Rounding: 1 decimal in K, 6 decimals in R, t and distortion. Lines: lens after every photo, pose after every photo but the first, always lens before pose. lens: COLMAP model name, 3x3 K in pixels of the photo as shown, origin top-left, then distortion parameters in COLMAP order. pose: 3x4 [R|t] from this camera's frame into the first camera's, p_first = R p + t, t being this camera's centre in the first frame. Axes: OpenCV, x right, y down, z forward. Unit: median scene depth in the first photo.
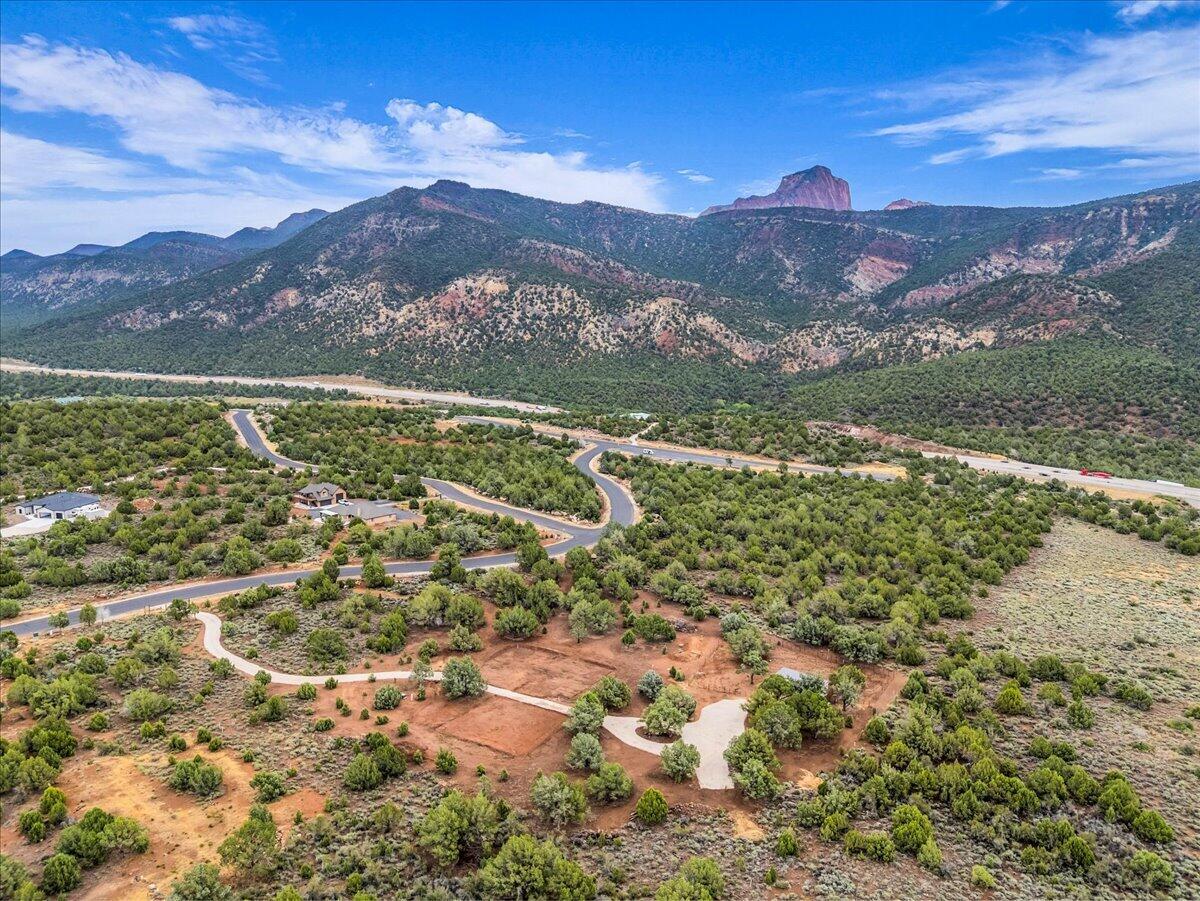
lens RADIAL K [[881.6, 0, 600.0], [0, 881.6, 450.5], [0, 0, 1]] dist [0.105873, -0.143094]
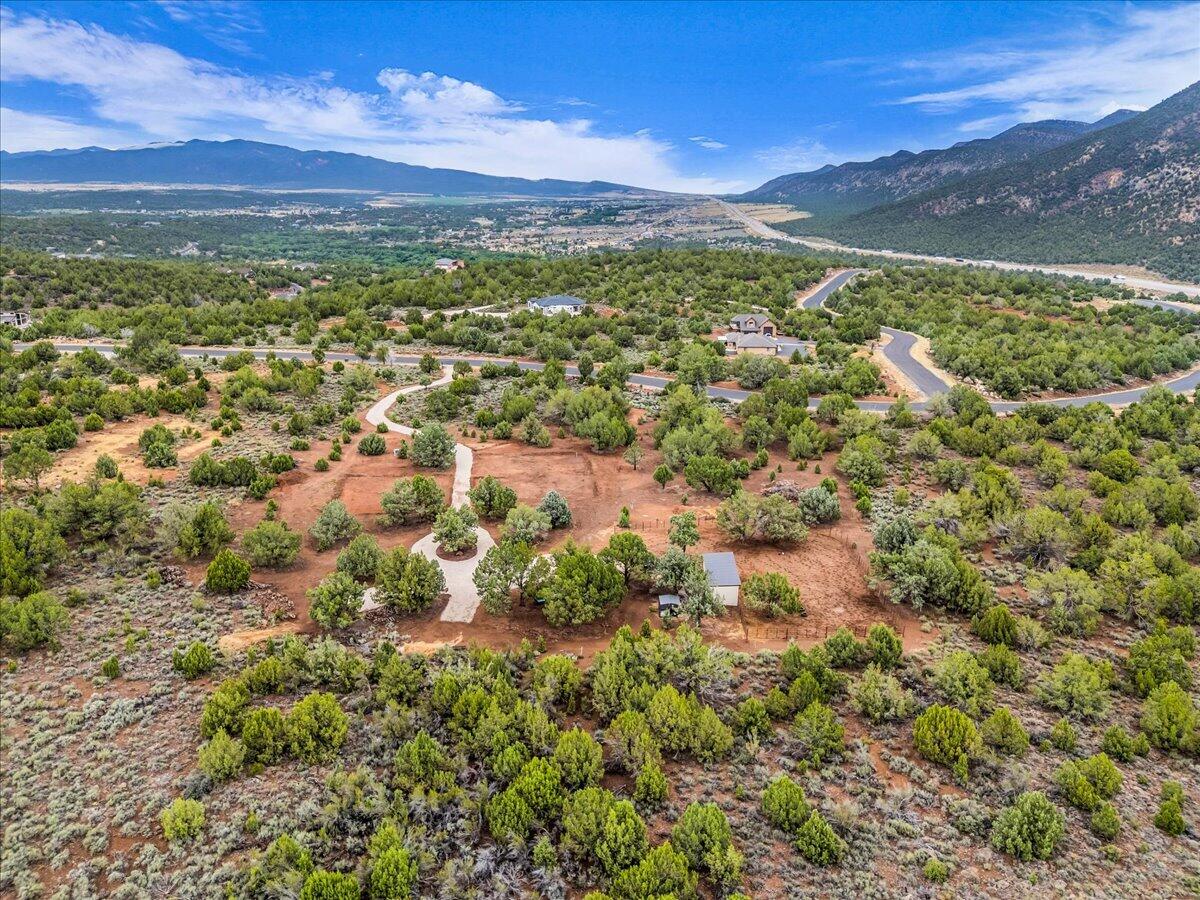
lens RADIAL K [[883.9, 0, 600.0], [0, 883.9, 450.0], [0, 0, 1]] dist [0.064779, -0.064431]
pose [[0.626829, 0.210759, -0.750110, 0.186011], [-0.130547, 0.977520, 0.165564, 0.025774], [0.768142, -0.005855, 0.640252, 0.162768]]
